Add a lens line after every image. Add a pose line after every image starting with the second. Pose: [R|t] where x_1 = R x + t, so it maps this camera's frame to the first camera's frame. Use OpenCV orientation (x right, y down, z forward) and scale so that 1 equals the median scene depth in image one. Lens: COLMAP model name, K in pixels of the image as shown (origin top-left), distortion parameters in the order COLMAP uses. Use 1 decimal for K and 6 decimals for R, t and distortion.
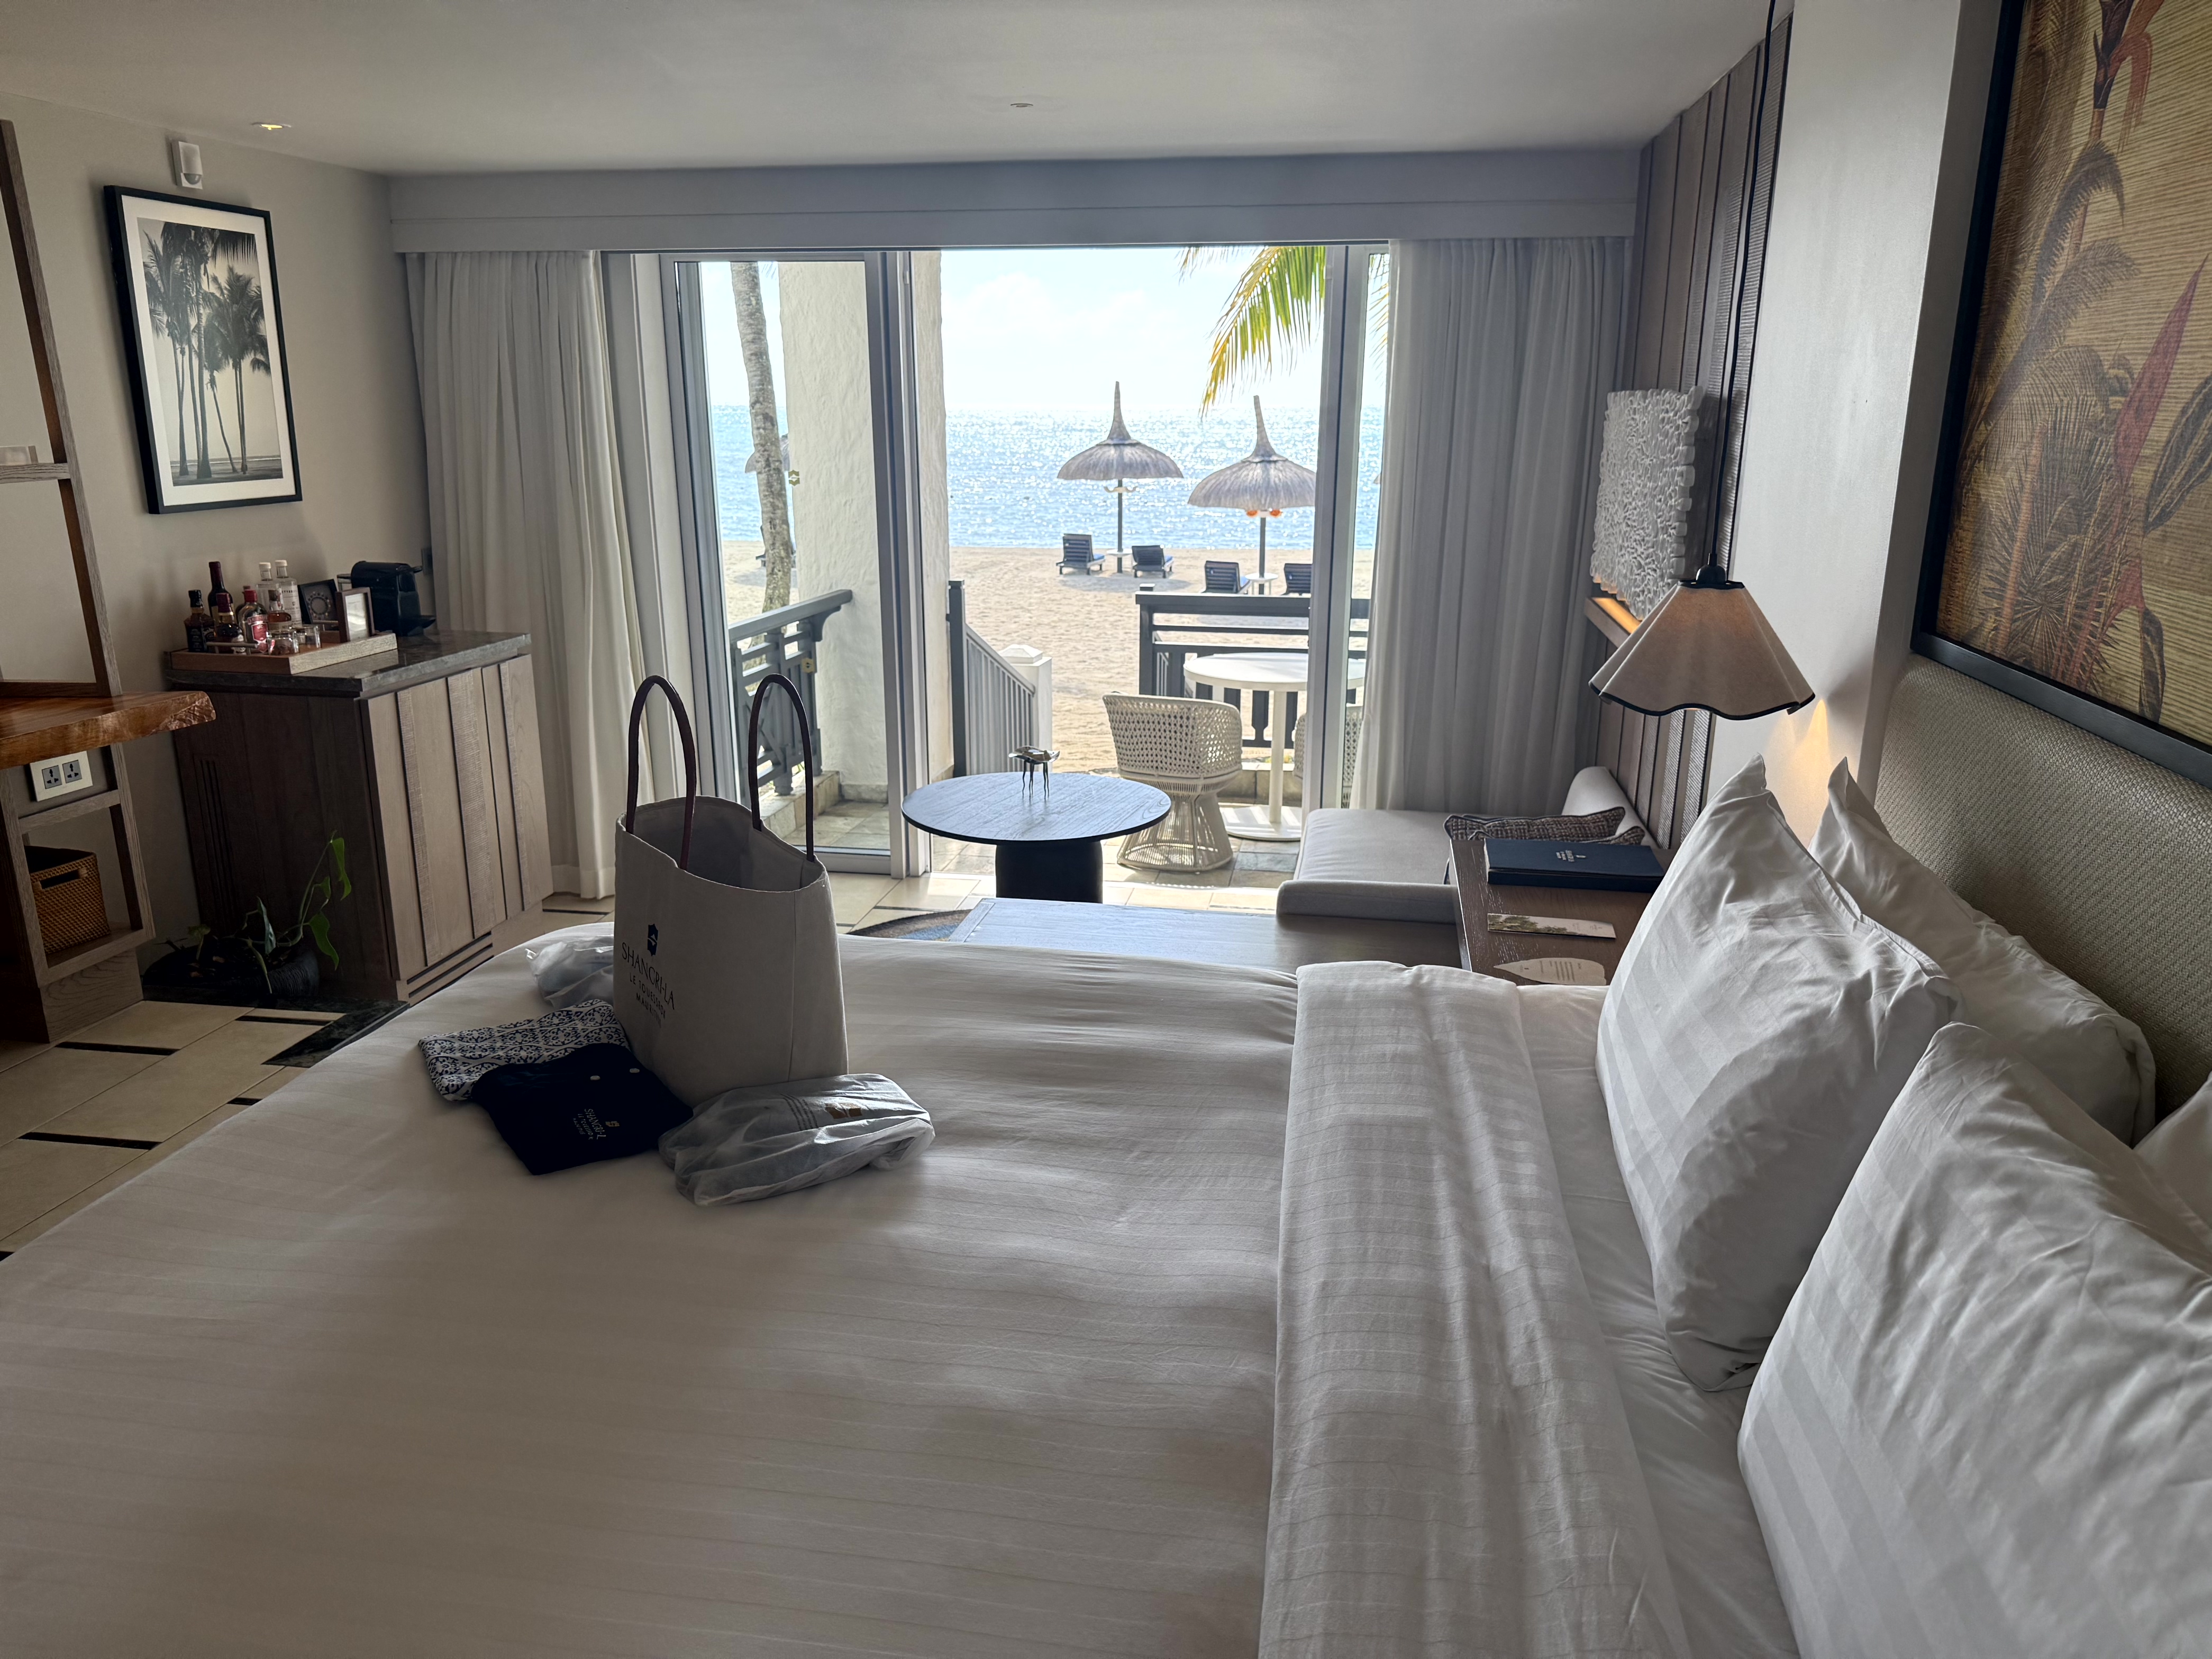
lens RADIAL K [[1559.7, 0, 1104.9], [0, 1559.7, 836.6], [0, 0, 1]] dist [-0.010112, -0.009150]
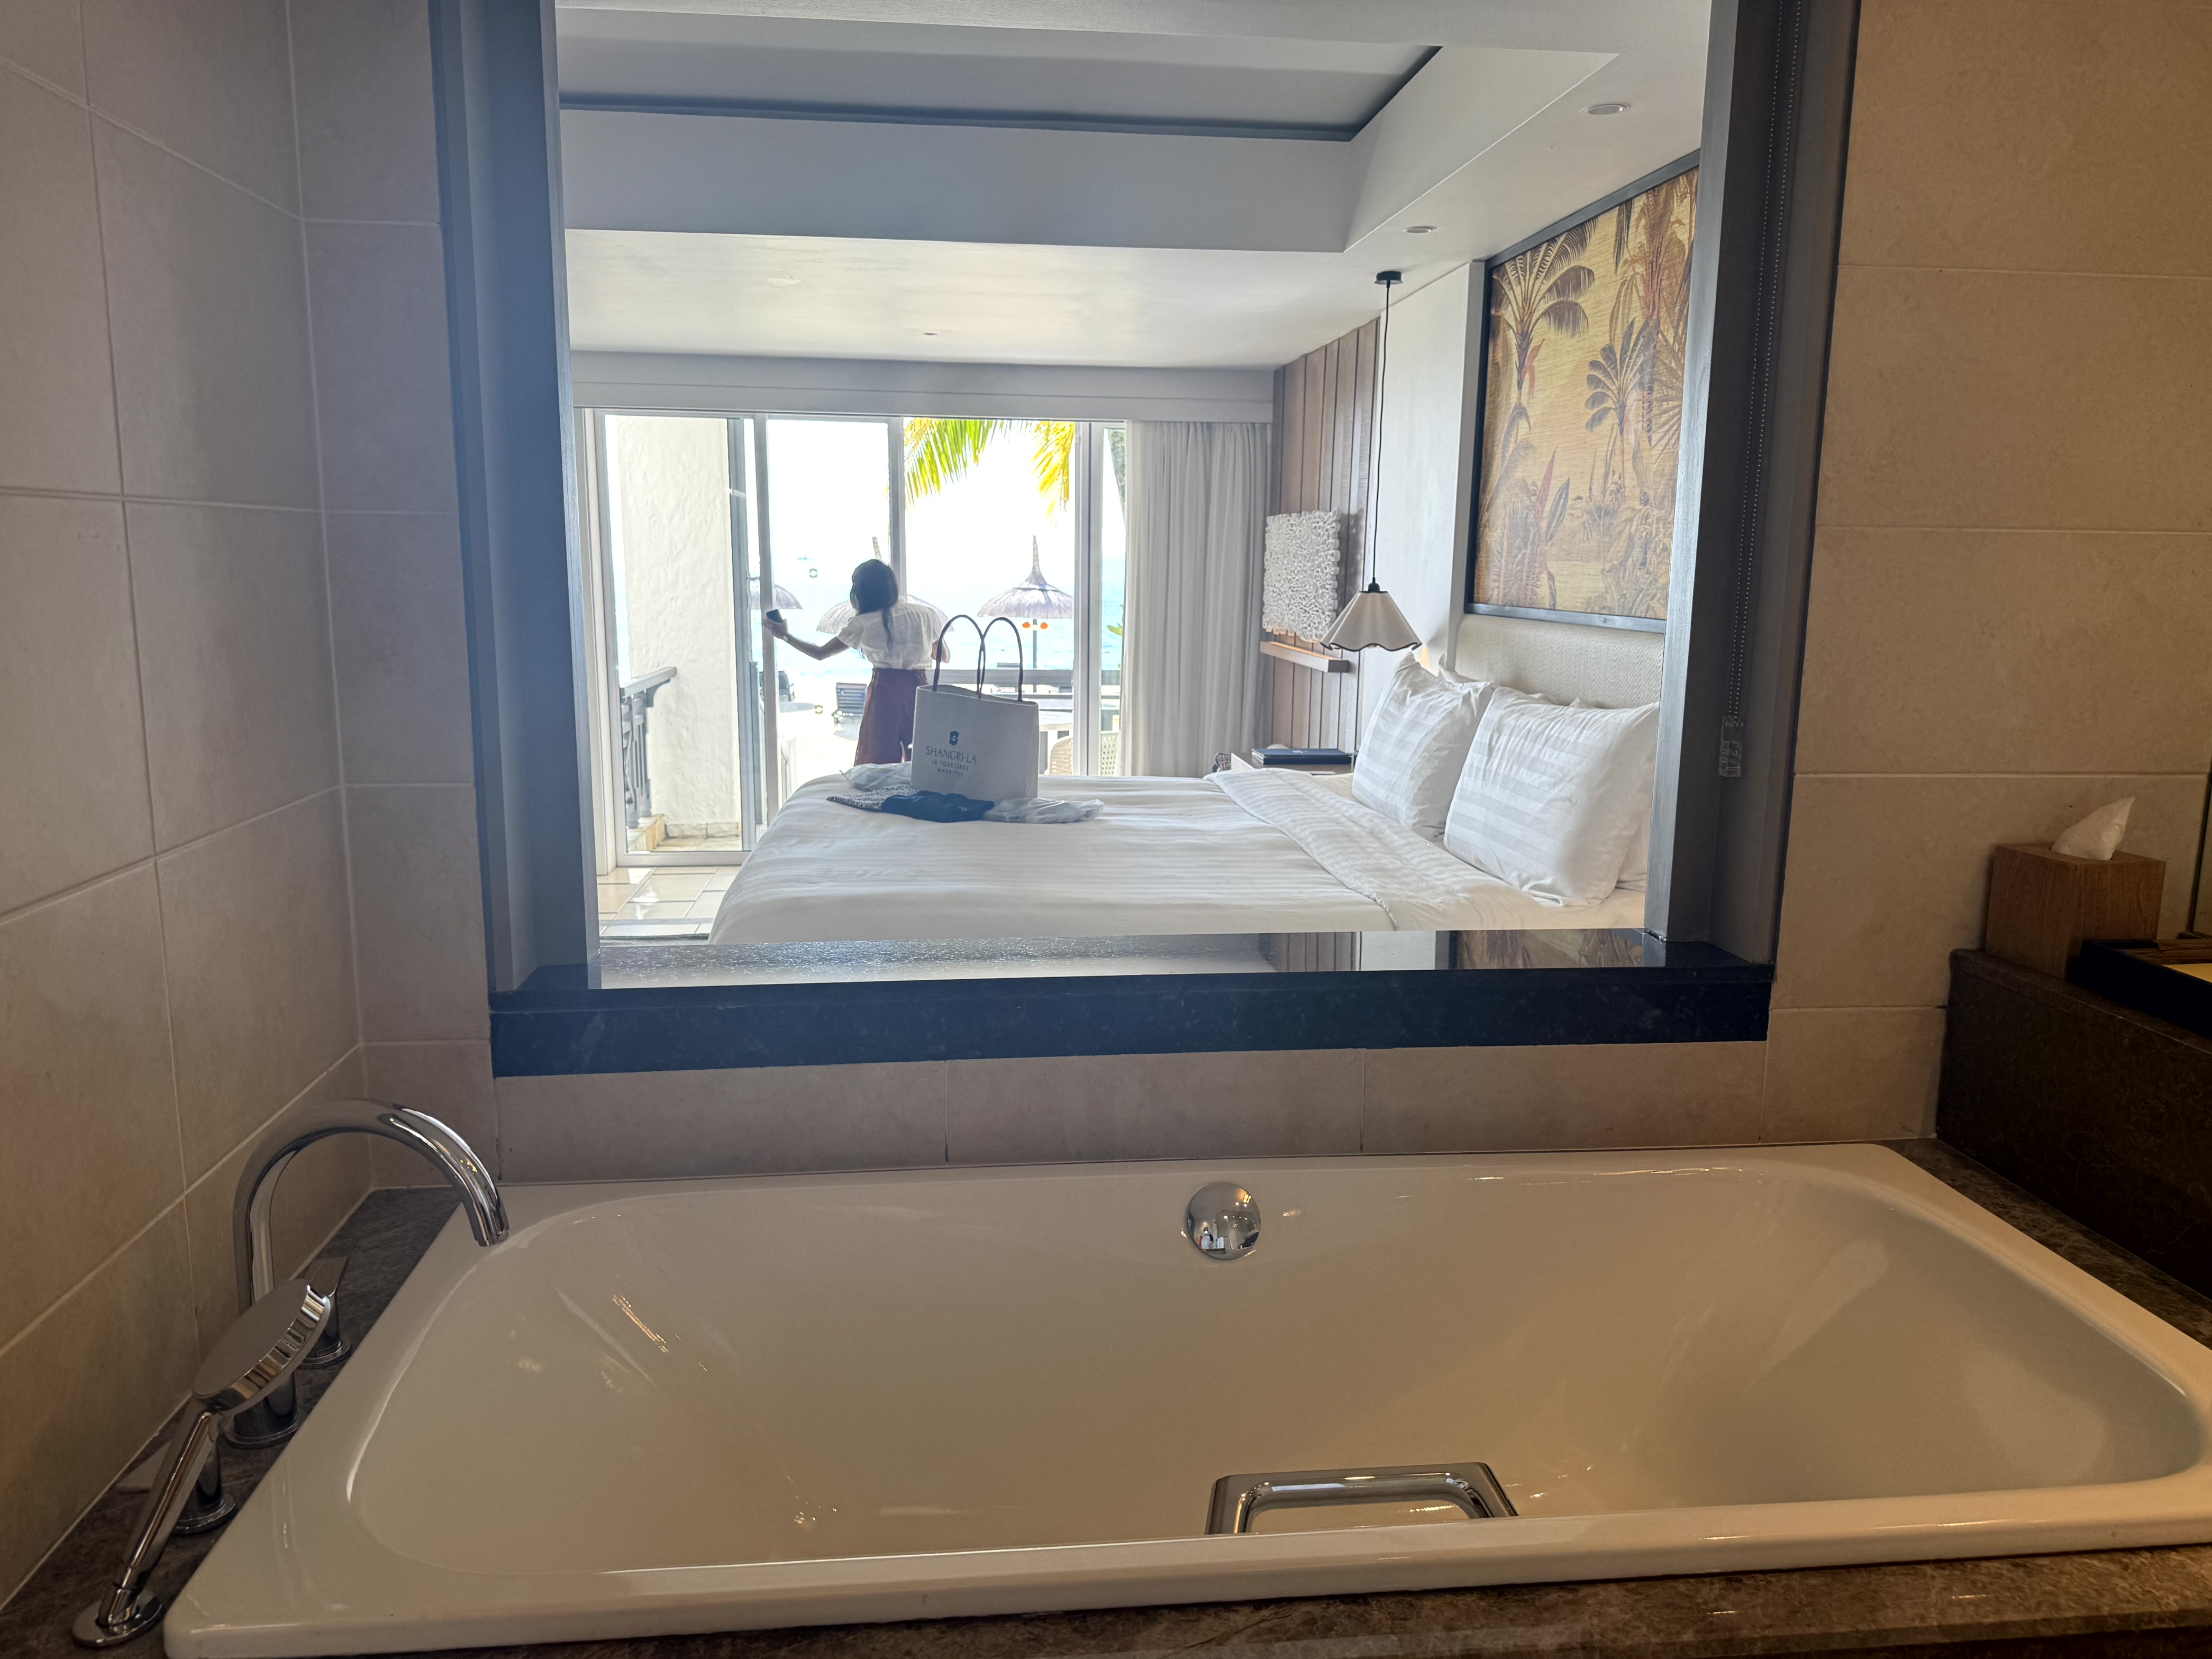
lens RADIAL K [[1559.7, 0, 1106.1], [0, 1559.7, 828.5], [0, 0, 1]] dist [-0.010112, -0.009150]
pose [[0.960995, -0.031391, 0.274779, -0.691367], [0.058719, 0.994045, -0.091800, 0.416955], [-0.270261, 0.104354, 0.957115, -1.119270]]
